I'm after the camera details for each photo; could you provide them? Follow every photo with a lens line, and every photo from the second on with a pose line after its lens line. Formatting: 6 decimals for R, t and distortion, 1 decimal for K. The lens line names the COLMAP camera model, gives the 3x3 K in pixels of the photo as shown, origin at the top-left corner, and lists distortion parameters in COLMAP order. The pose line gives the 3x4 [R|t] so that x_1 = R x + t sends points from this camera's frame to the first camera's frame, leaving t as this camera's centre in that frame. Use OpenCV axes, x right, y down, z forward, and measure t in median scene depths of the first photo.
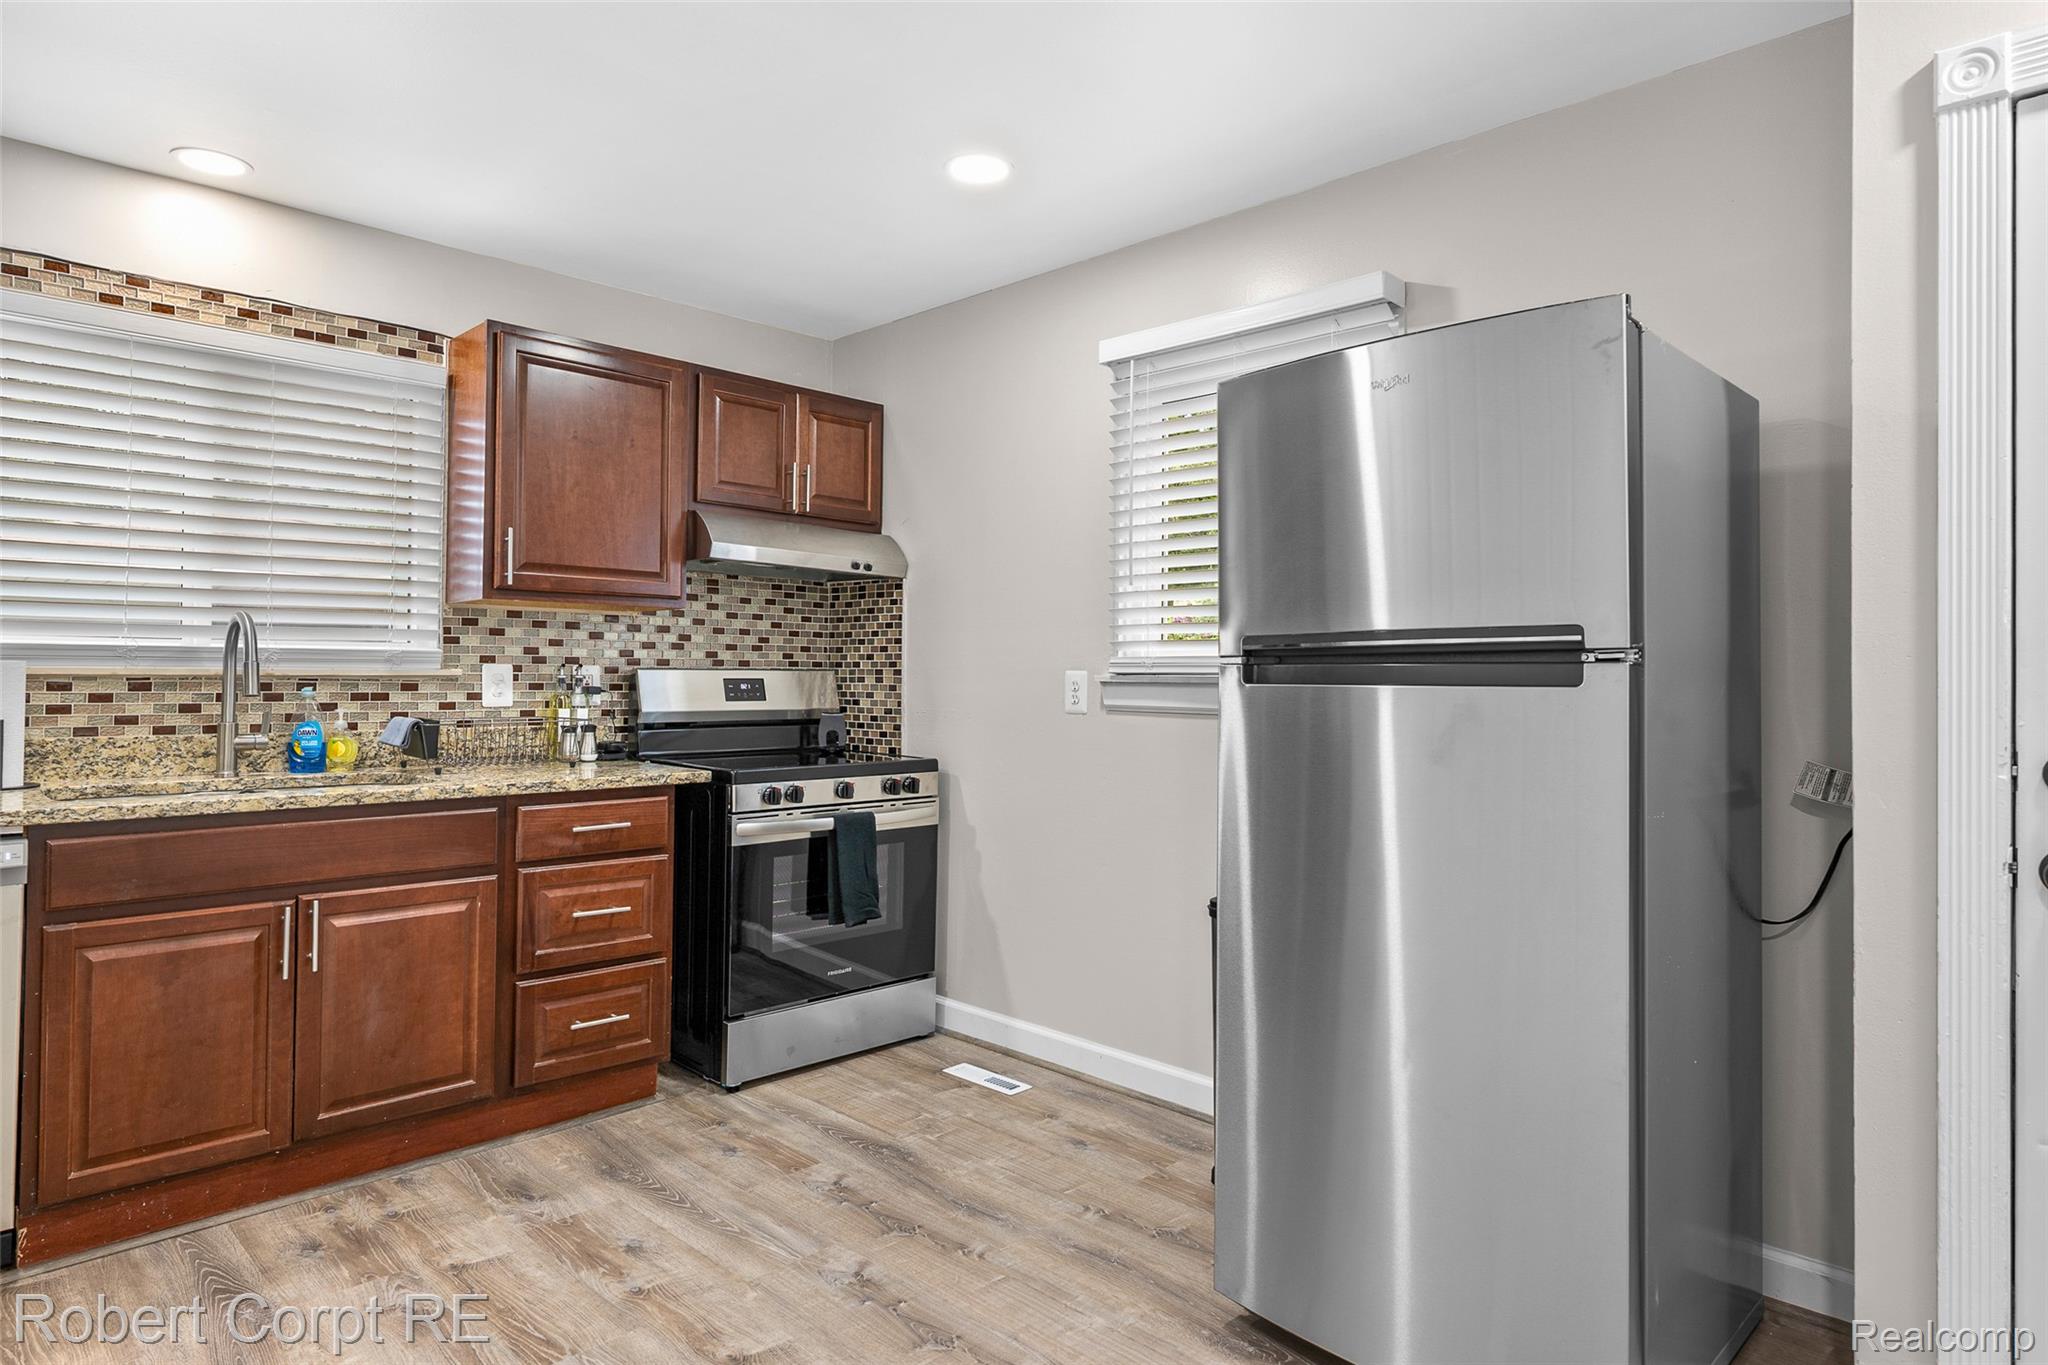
lens RADIAL K [[1174.5, 0, 1008.0], [0, 1174.5, 664.7], [0, 0, 1]] dist [-0.000949, 0.003413]
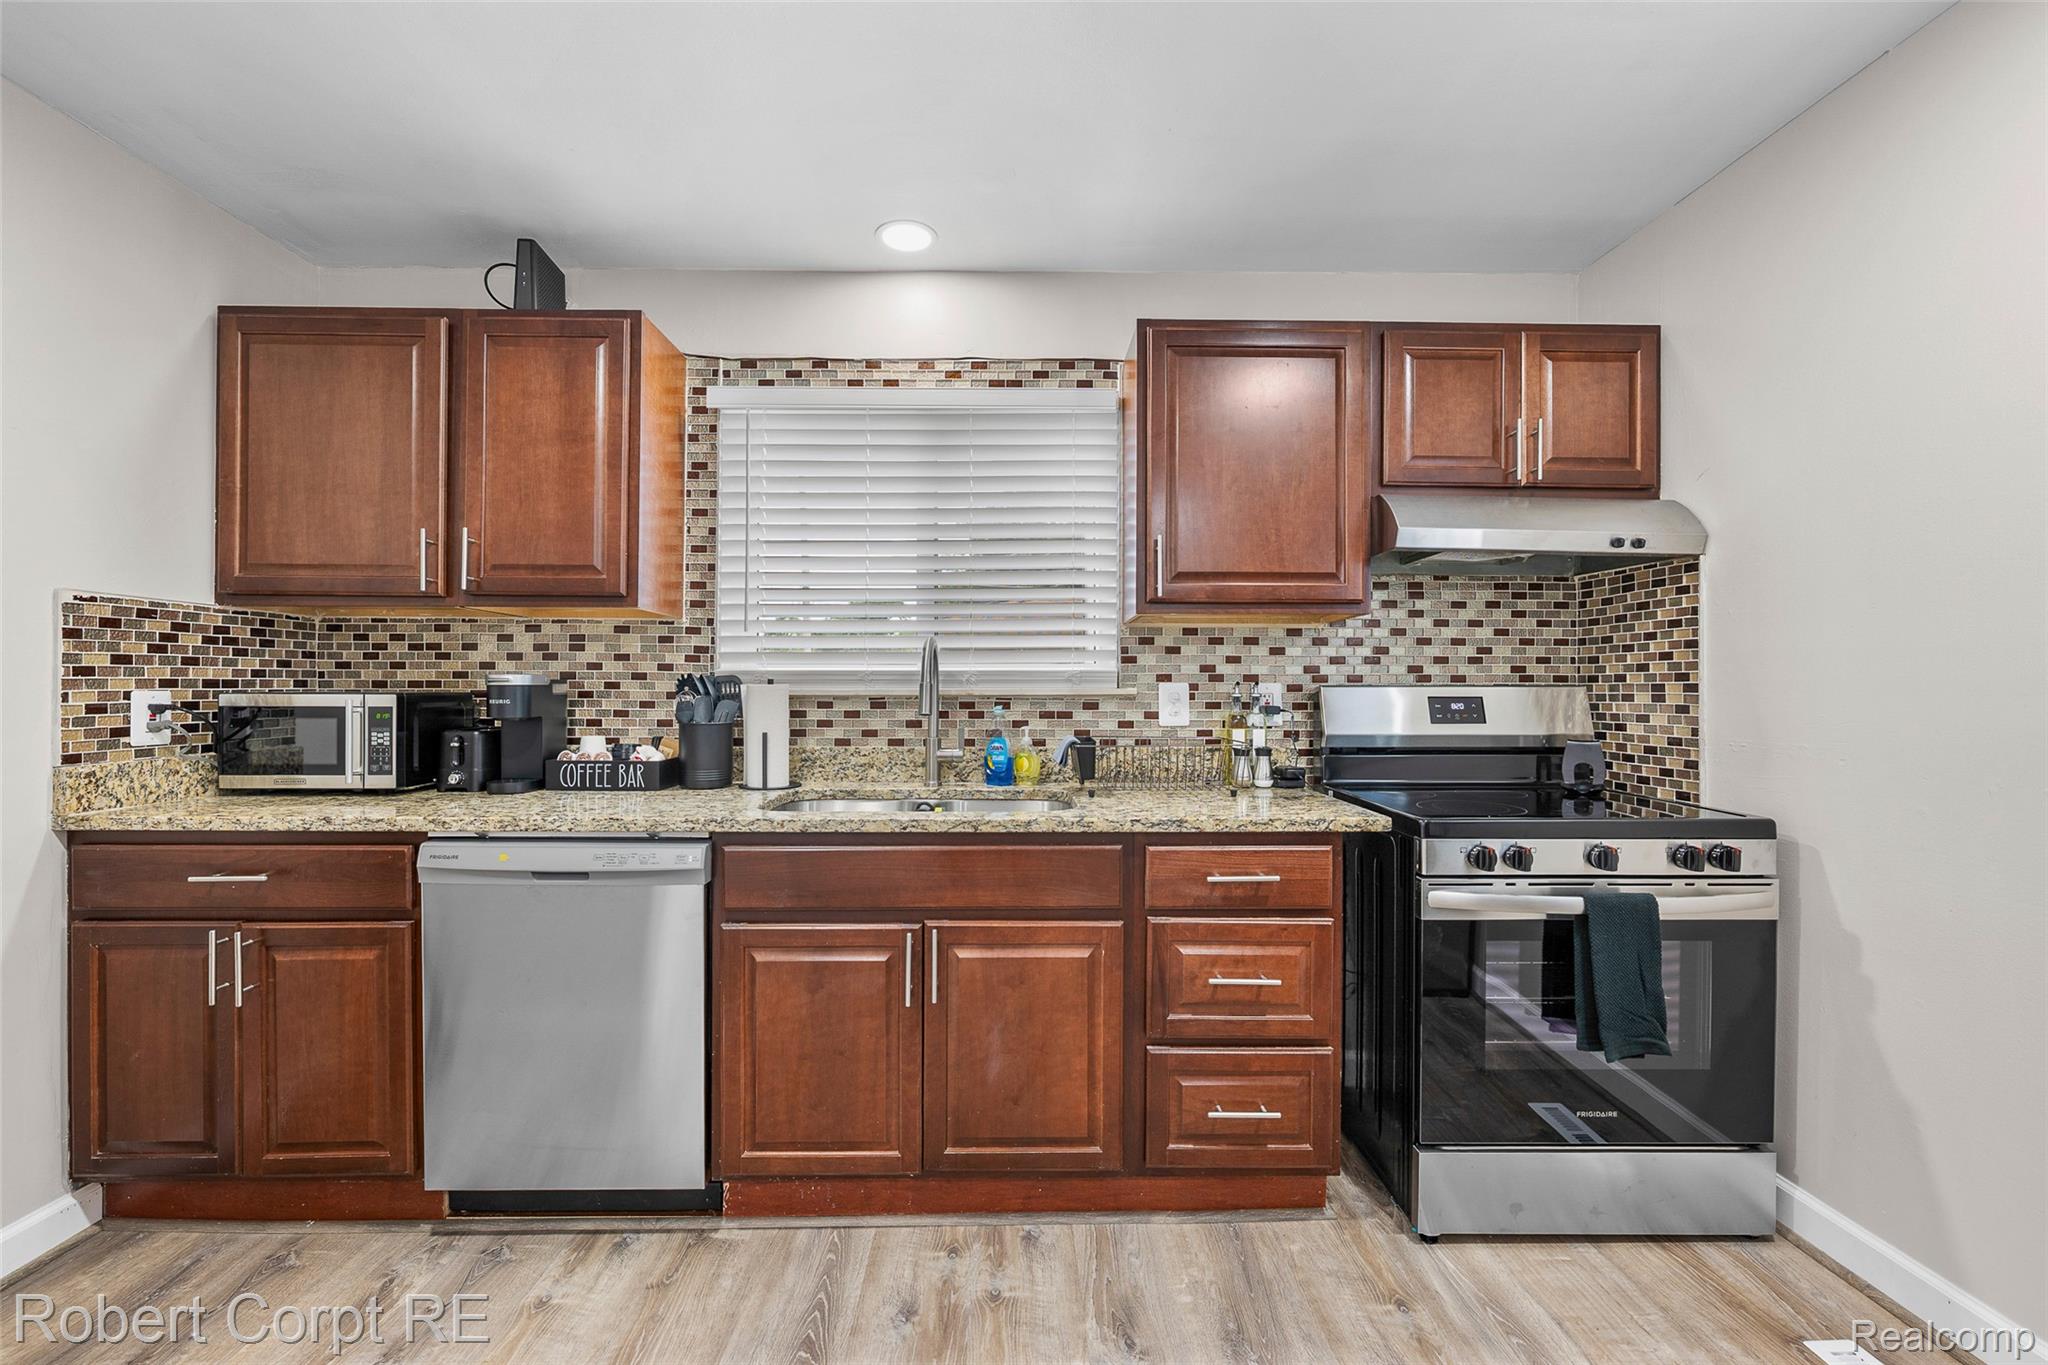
lens RADIAL K [[816.0, 0, 1021.7], [0, 816.0, 685.0], [0, 0, 1]] dist [-0.003349, 0.001229]
pose [[0.723519, -0.010168, -0.690230, -0.059687], [0.010796, 0.999936, -0.003414, 0.002528], [0.690220, -0.004982, 0.723582, 0.459836]]
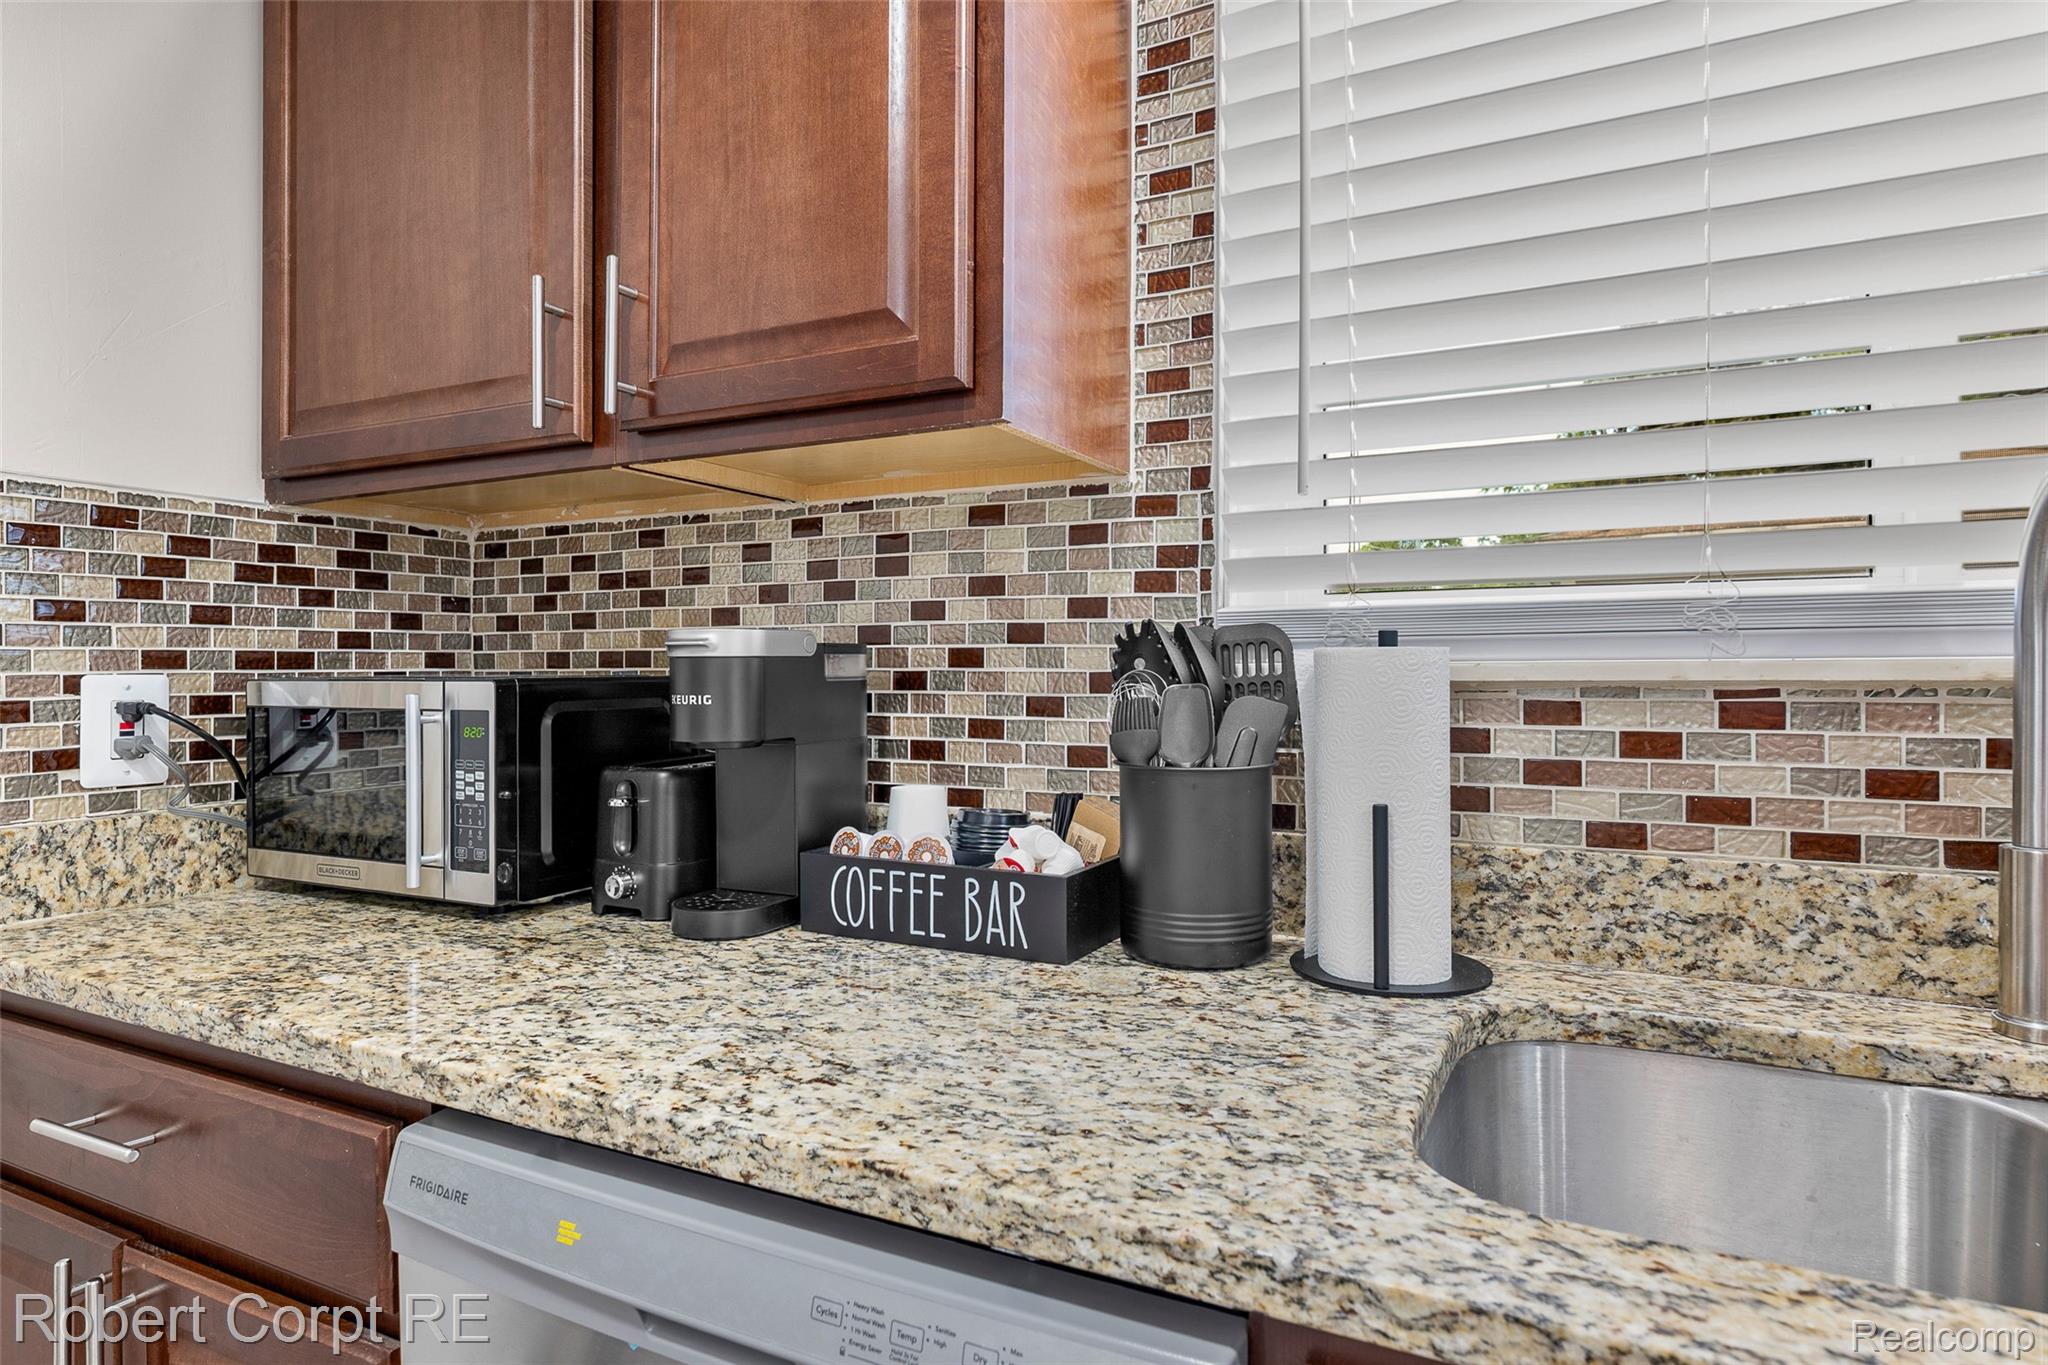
lens RADIAL K [[1174.5, 0, 1018.3], [0, 1174.5, 663.8], [0, 0, 1]] dist [-0.000949, 0.003413]
pose [[0.308260, -0.015816, -0.951171, -0.434464], [0.015443, 0.999813, -0.011620, 0.003825], [0.951177, -0.011107, 0.308446, 0.627635]]
